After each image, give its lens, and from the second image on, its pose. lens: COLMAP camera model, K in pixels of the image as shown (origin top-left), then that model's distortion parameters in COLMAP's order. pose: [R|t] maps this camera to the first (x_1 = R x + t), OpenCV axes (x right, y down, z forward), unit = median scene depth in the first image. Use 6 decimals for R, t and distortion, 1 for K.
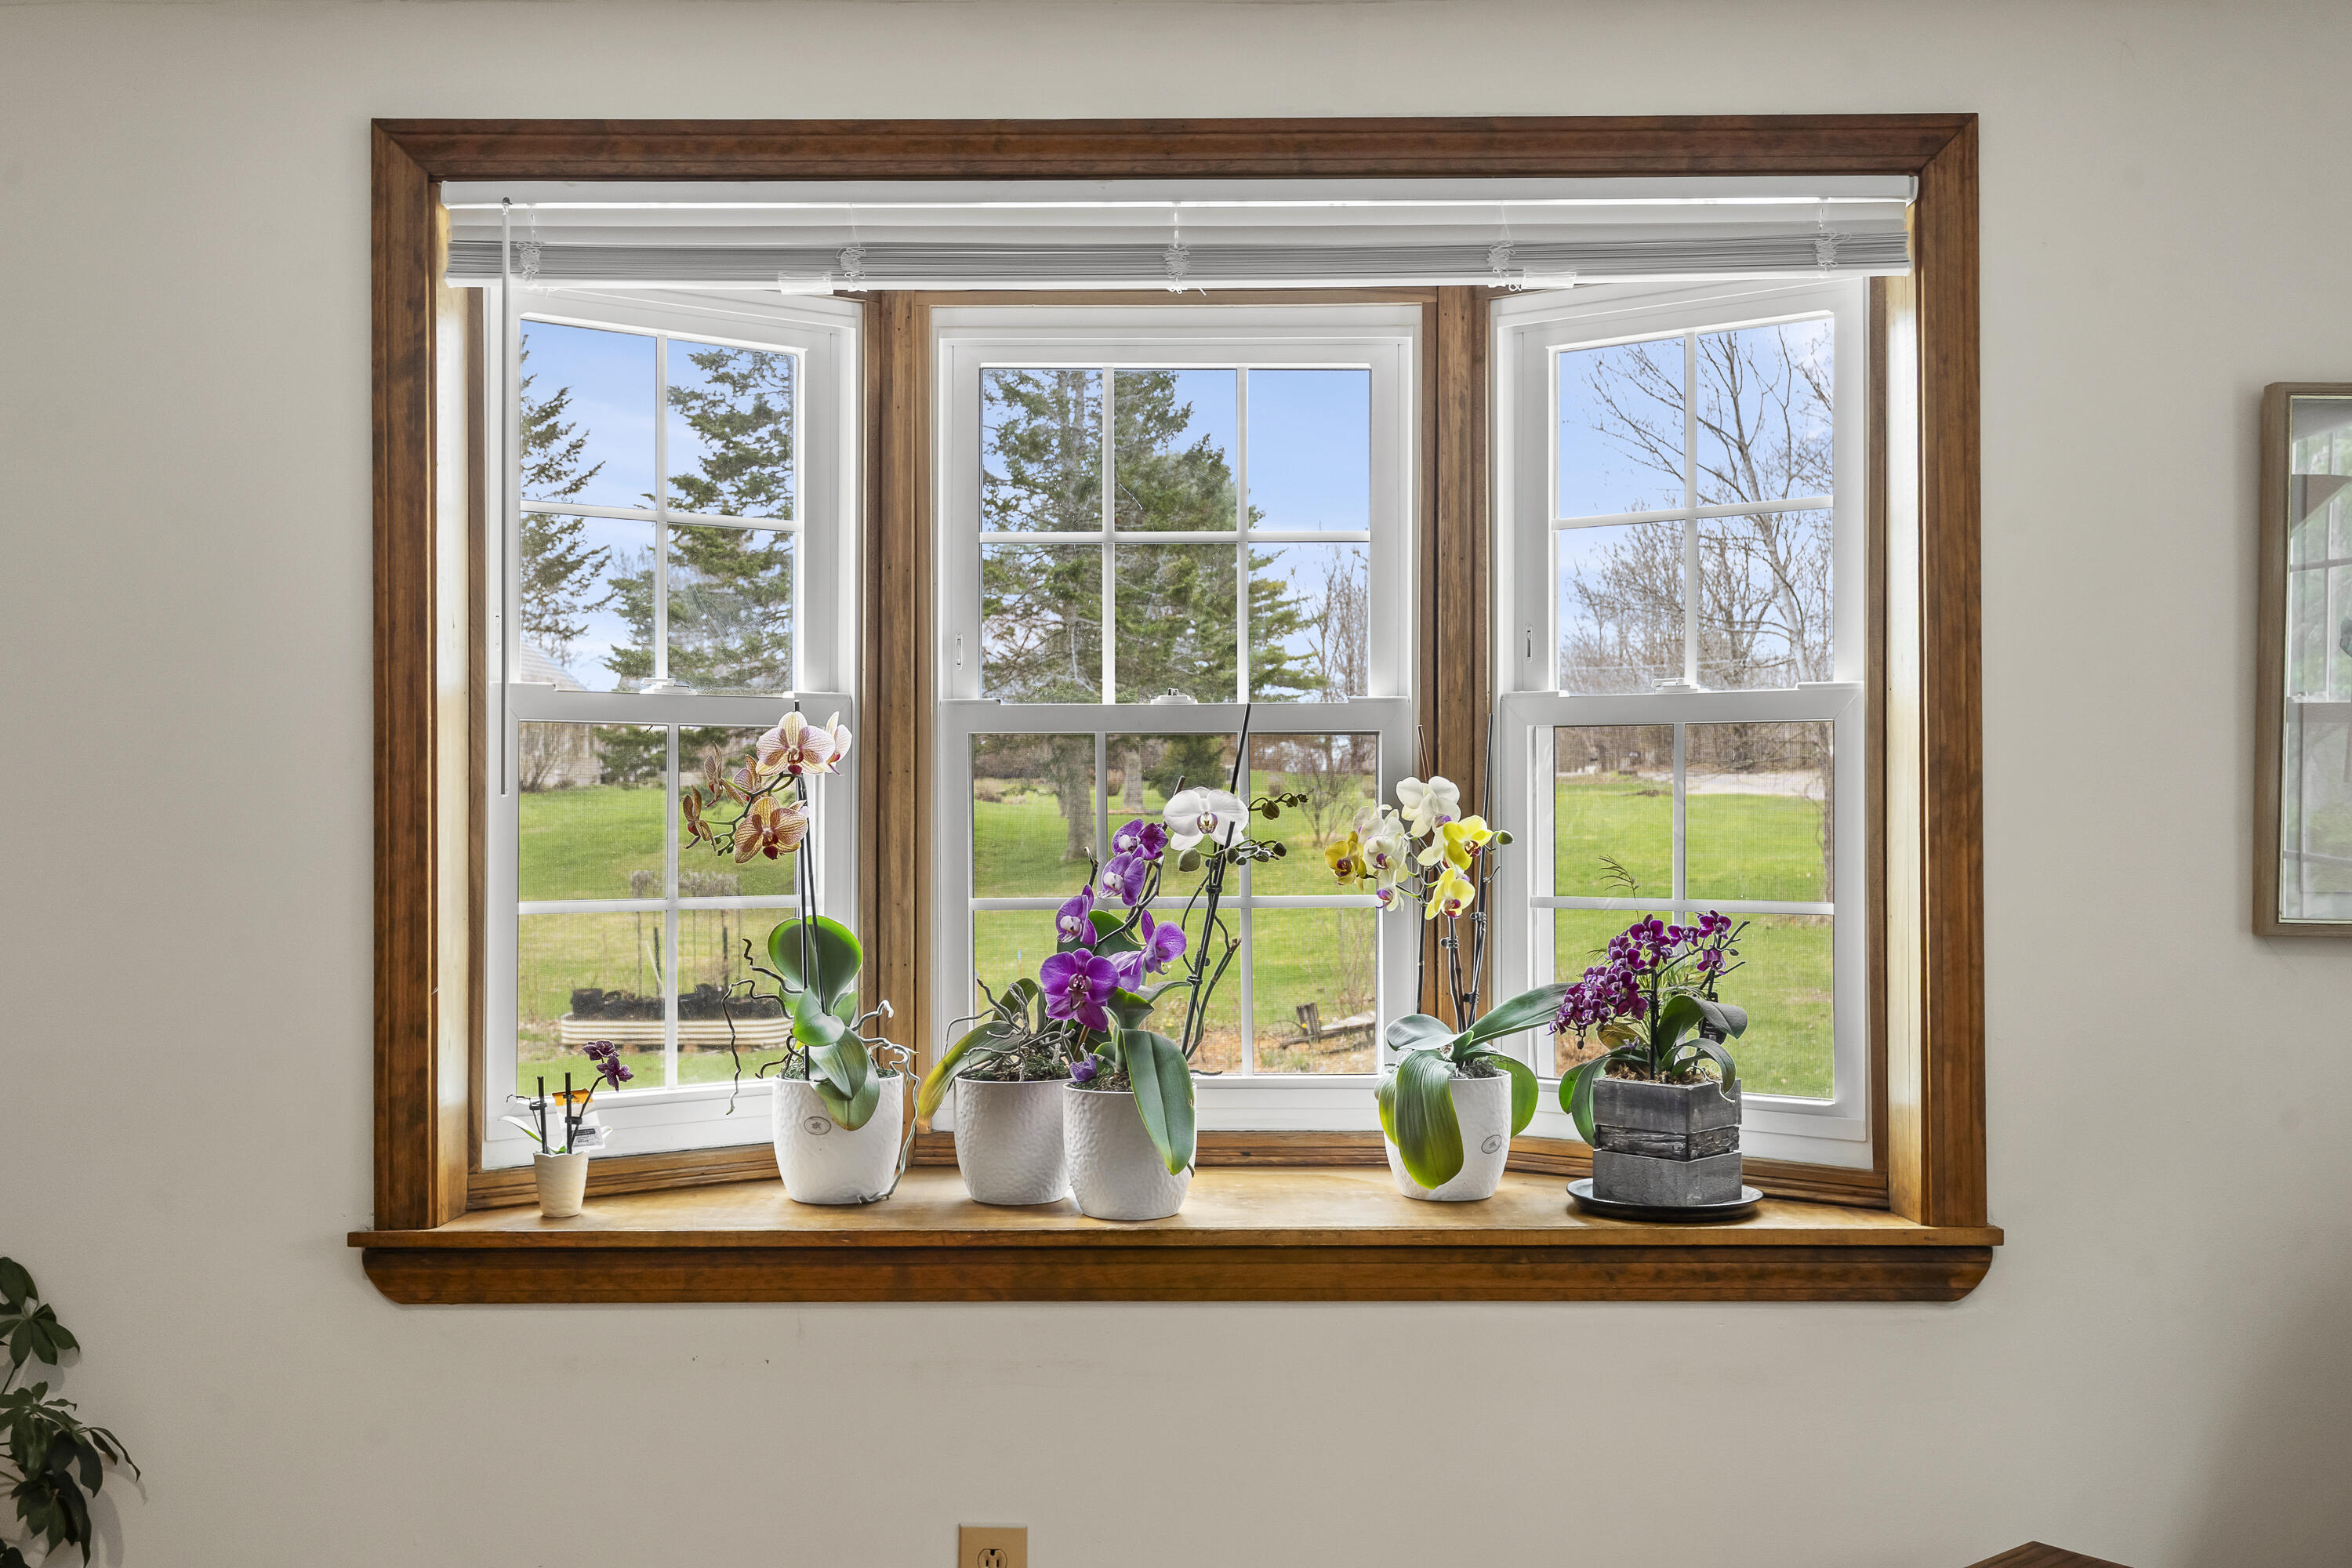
lens RADIAL K [[2206.8, 0, 1170.8], [0, 2206.8, 781.0], [0, 0, 1]] dist [0.001140, 0.000000]
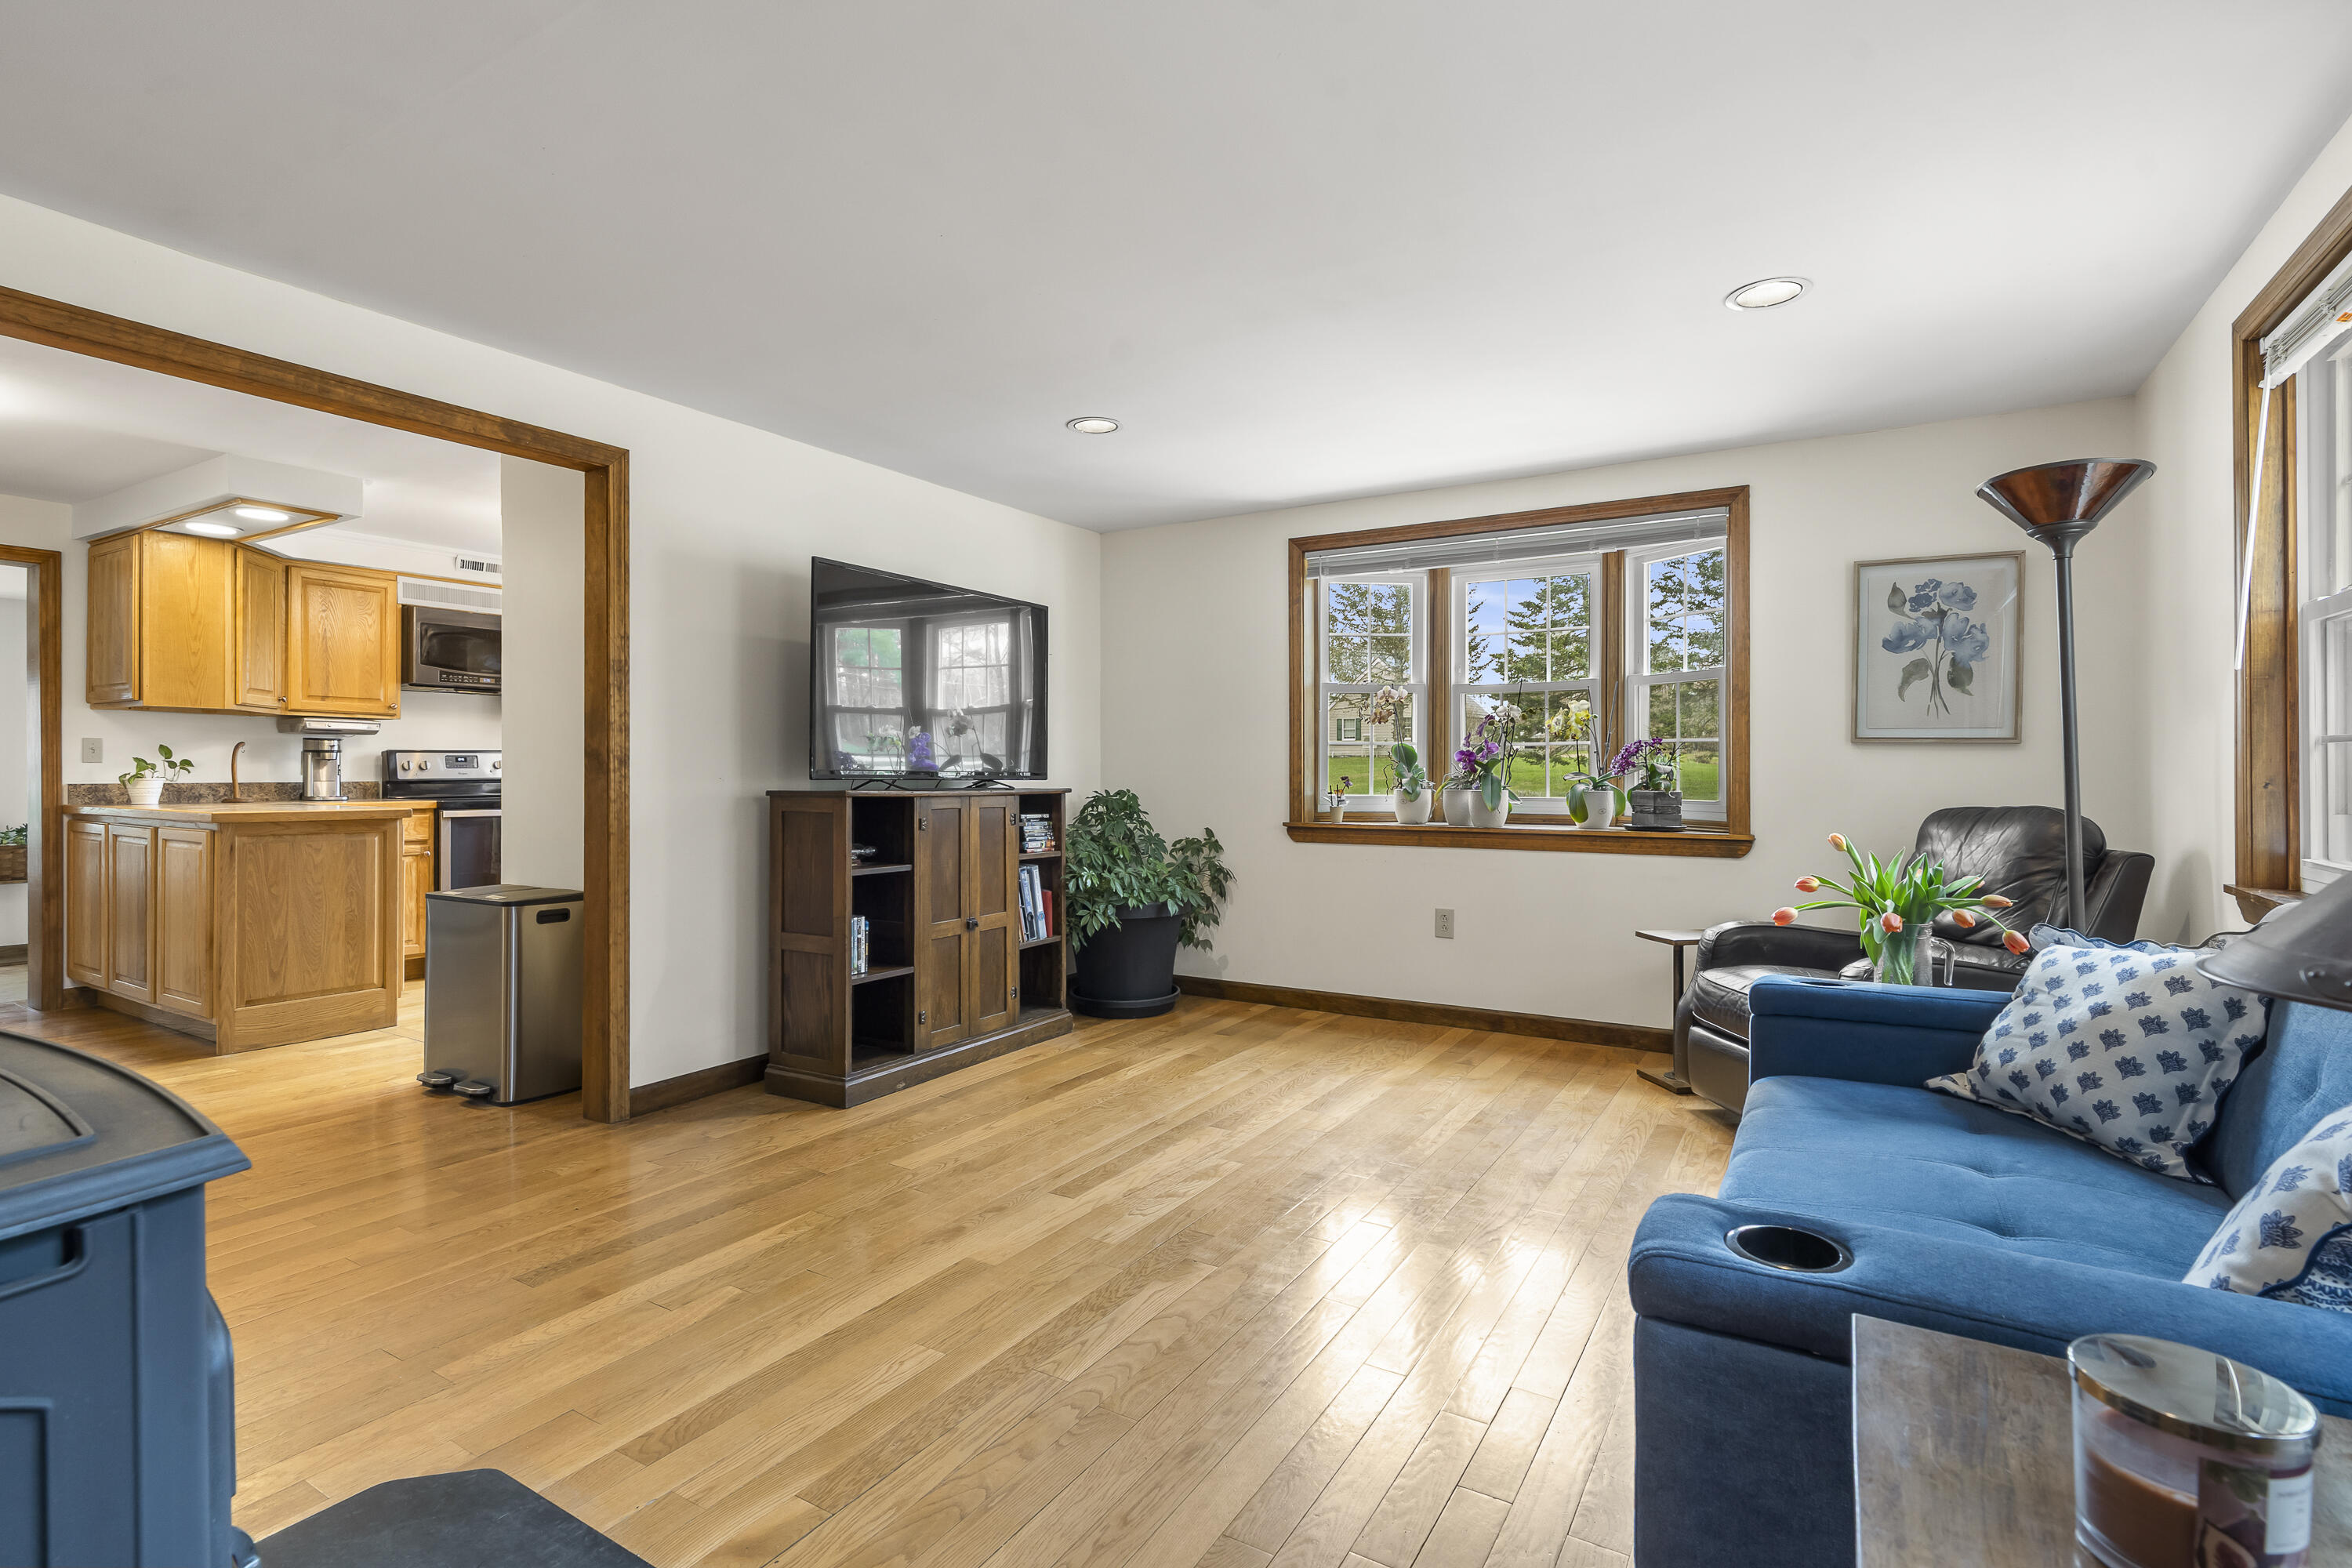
lens RADIAL K [[1125.2, 0, 1177.6], [0, 1125.2, 776.1], [0, 0, 1]] dist [-0.005712, 0.000178]
pose [[0.858624, 0.004355, -0.512588, 0.477061], [0.003819, 0.999882, 0.014893, 0.087240], [0.512592, -0.014745, 0.858505, -0.791303]]
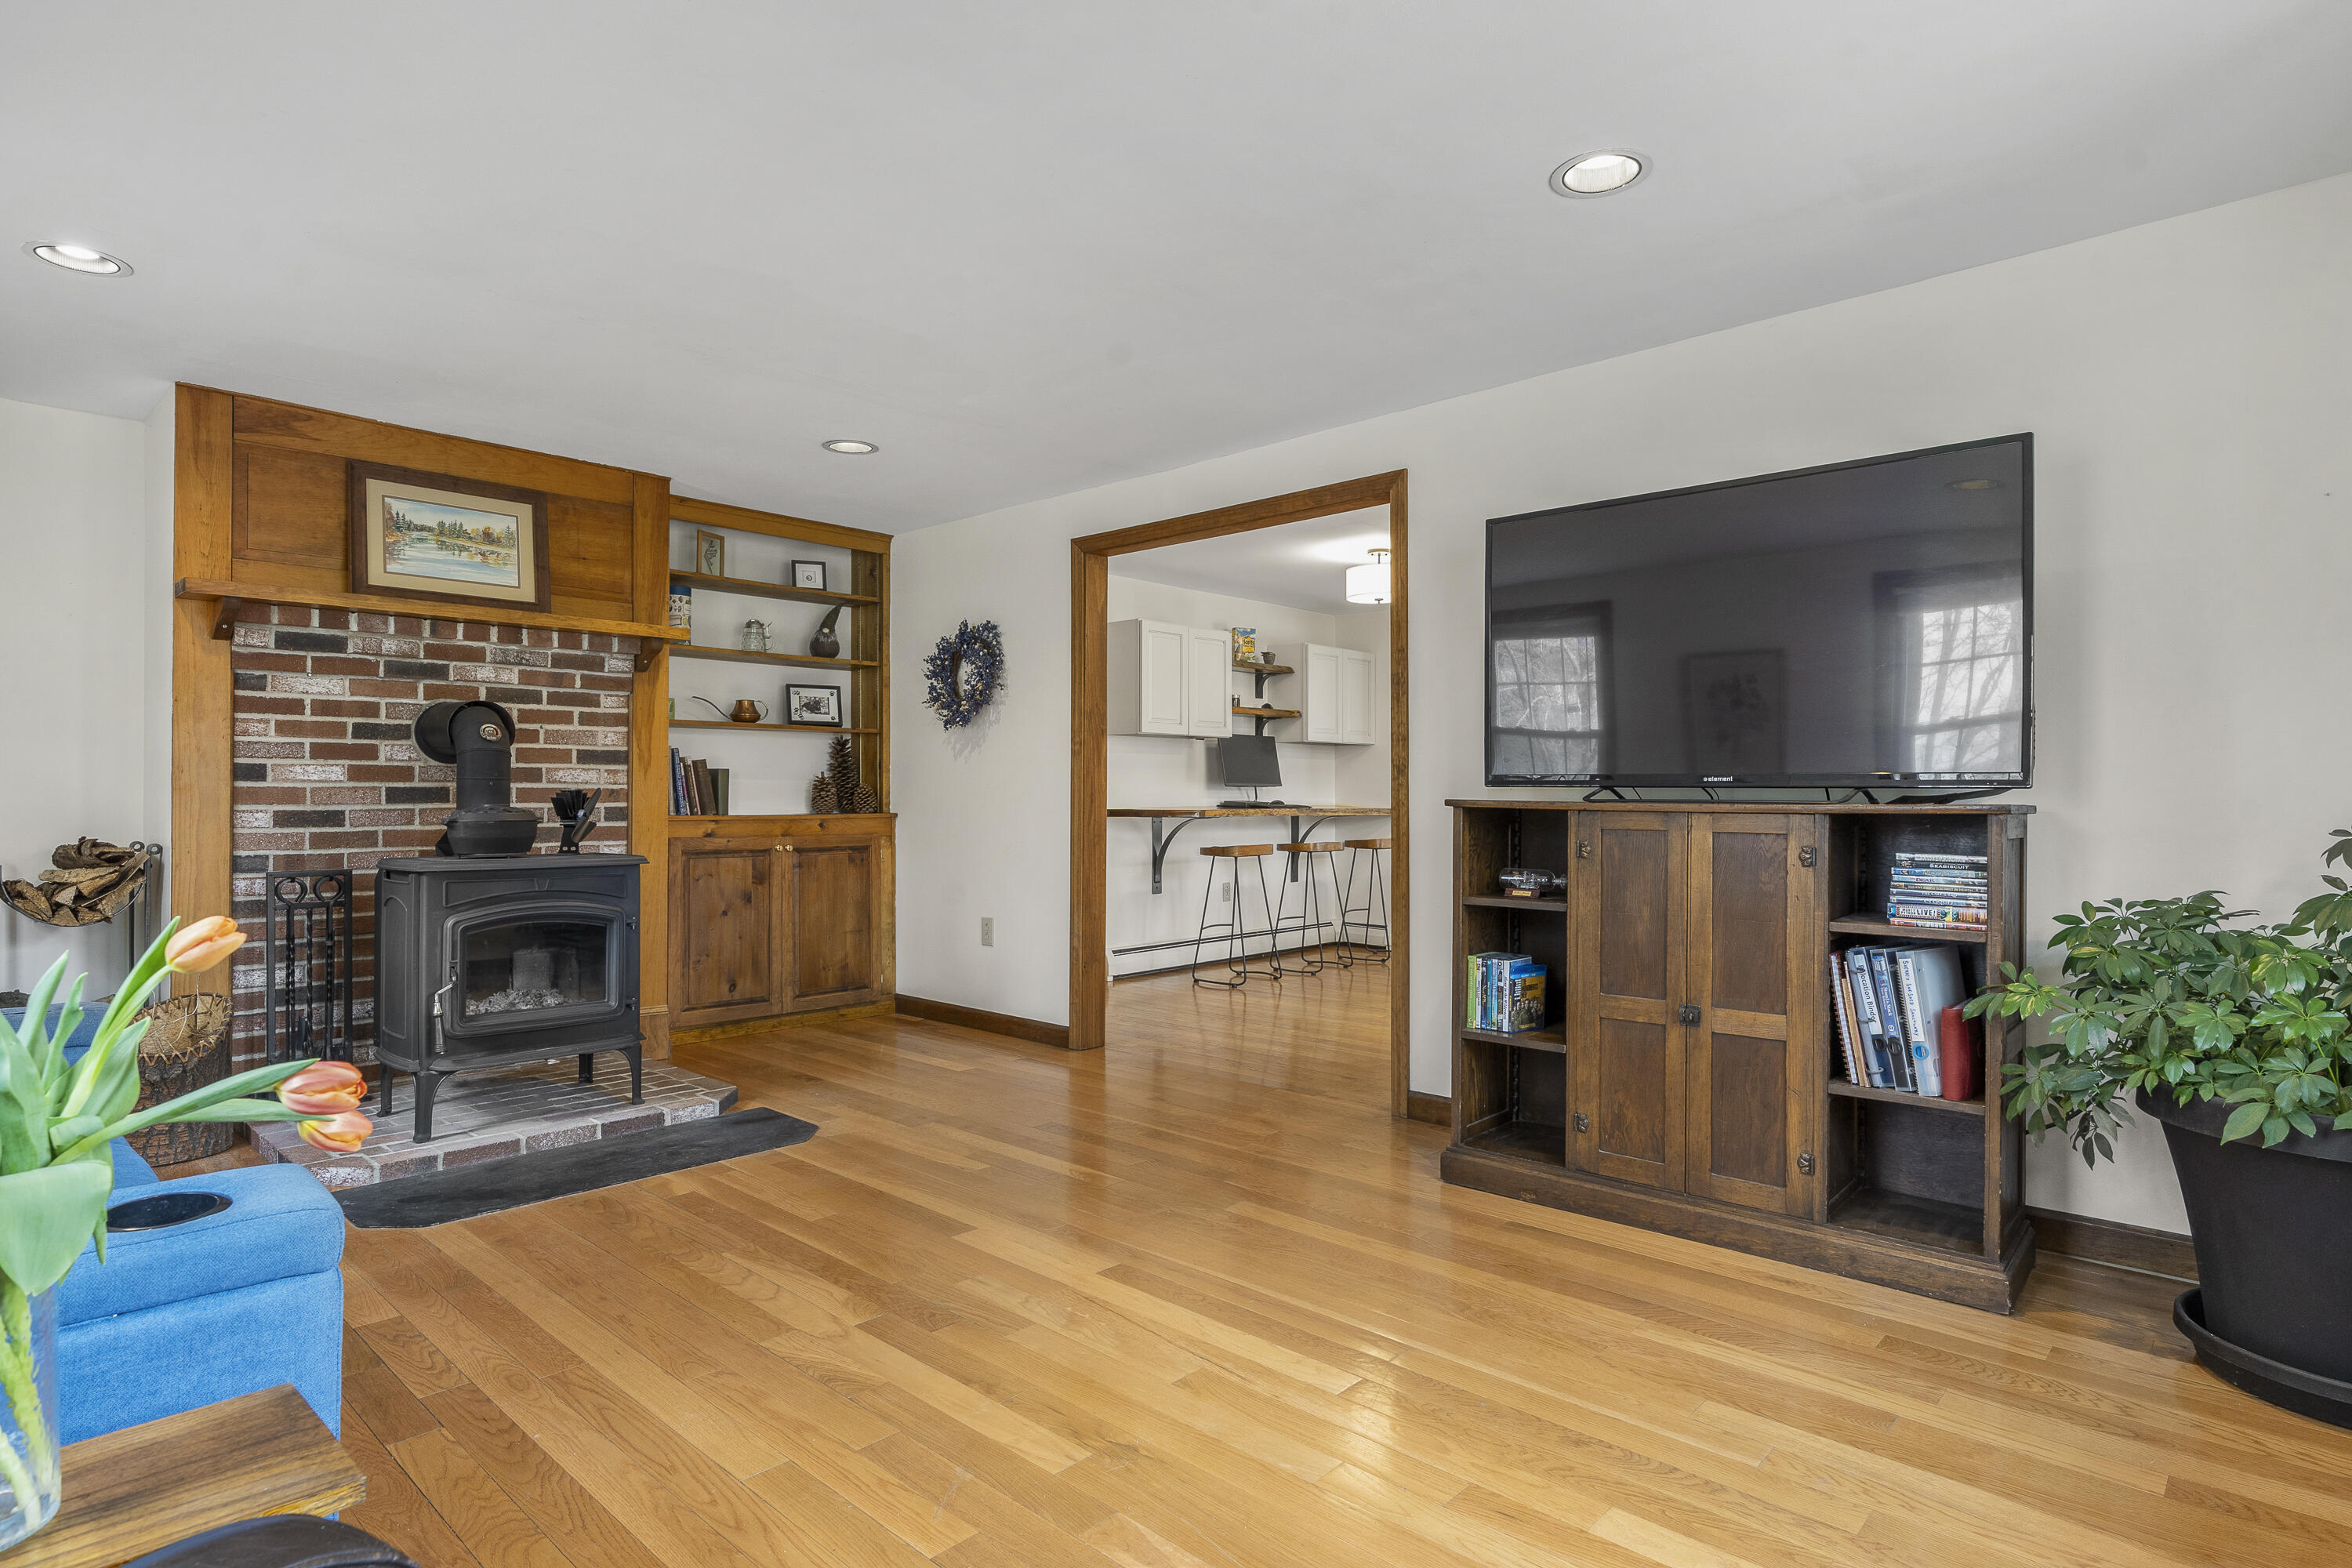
lens RADIAL K [[1223.0, 0, 1165.8], [0, 1223.0, 798.1], [0, 0, 1]] dist [-0.004312, -0.000358]
pose [[-0.681685, -0.000133, -0.731646, 0.531064], [0.007953, 0.999940, -0.007591, 0.128576], [0.731603, -0.010993, -0.681643, 0.810465]]
